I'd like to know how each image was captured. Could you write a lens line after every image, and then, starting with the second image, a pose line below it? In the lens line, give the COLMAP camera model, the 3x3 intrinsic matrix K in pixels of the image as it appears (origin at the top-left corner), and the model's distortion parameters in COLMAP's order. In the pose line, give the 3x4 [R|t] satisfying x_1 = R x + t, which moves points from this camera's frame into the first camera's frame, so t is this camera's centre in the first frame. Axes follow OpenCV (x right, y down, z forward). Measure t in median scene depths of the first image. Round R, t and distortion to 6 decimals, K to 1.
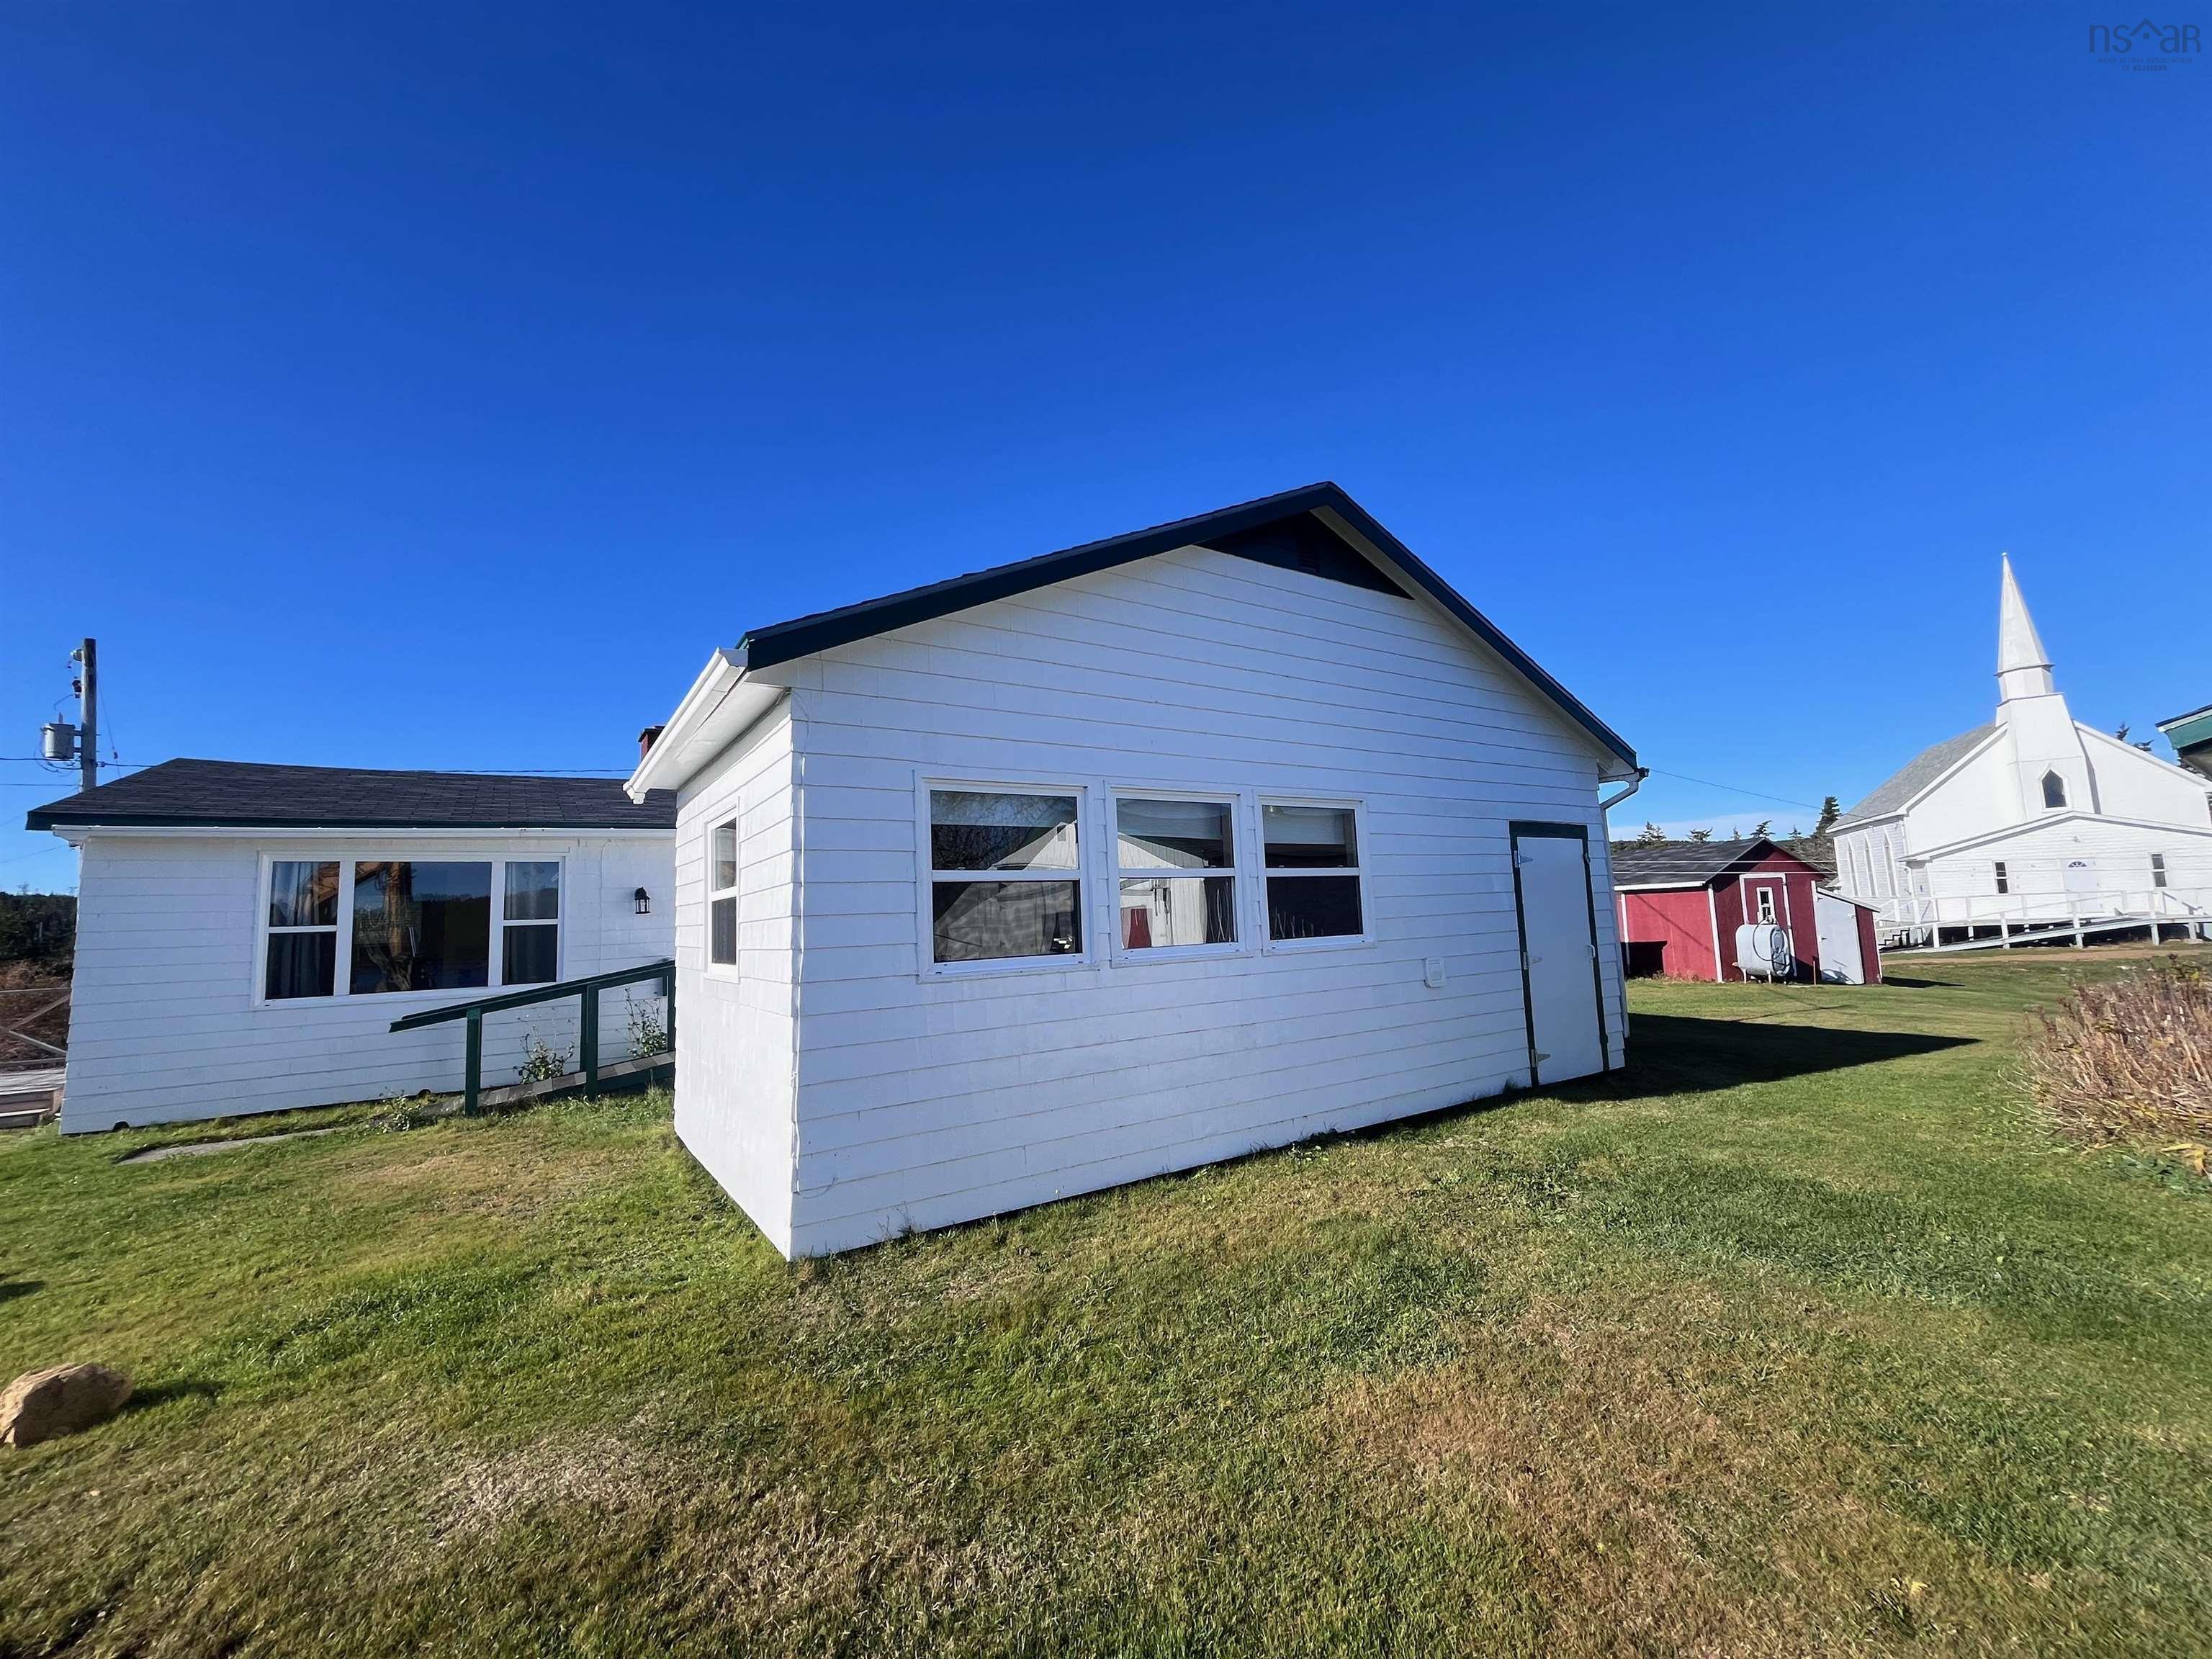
lens RADIAL K [[878.0, 0, 1104.0], [0, 878.0, 820.1], [0, 0, 1]] dist [-0.007829, 0.000208]
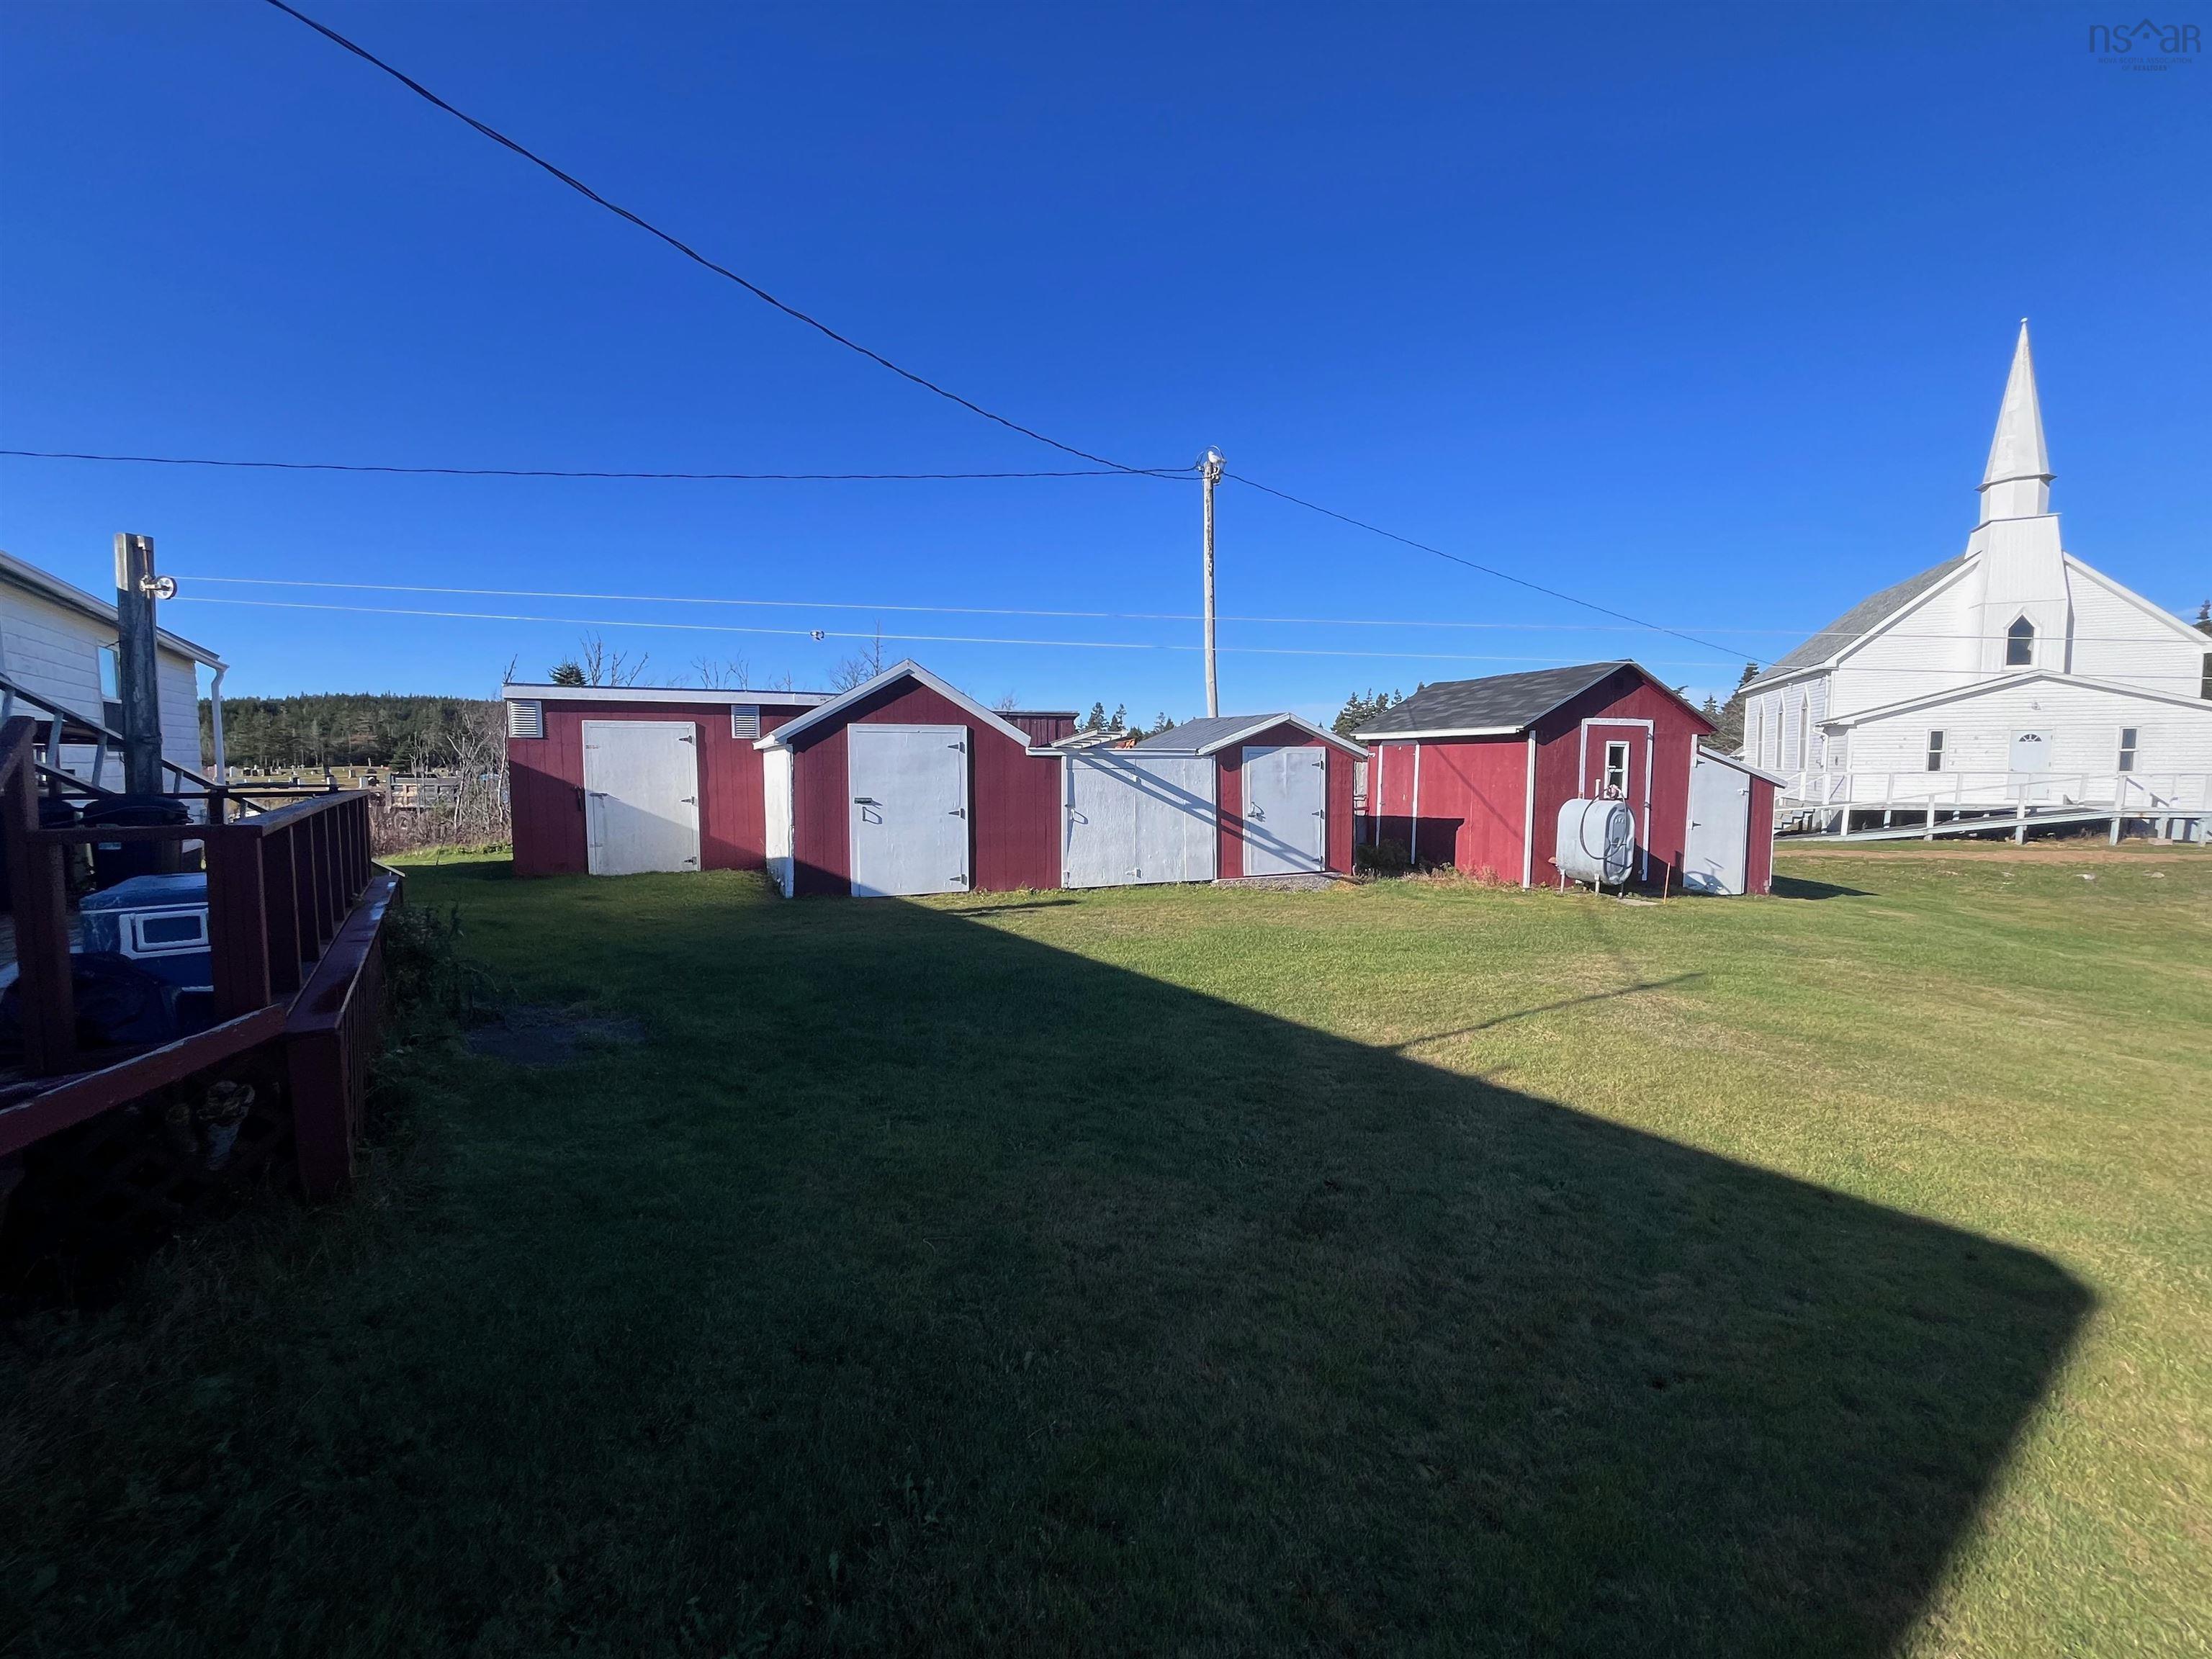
lens RADIAL K [[878.0, 0, 1104.0], [0, 878.0, 820.1], [0, 0, 1]] dist [-0.007829, 0.000208]
pose [[0.997047, 0.035223, 0.068235, 0.243980], [-0.046463, 0.984196, 0.170880, 0.030059], [-0.061138, -0.173546, 0.982926, 0.278052]]
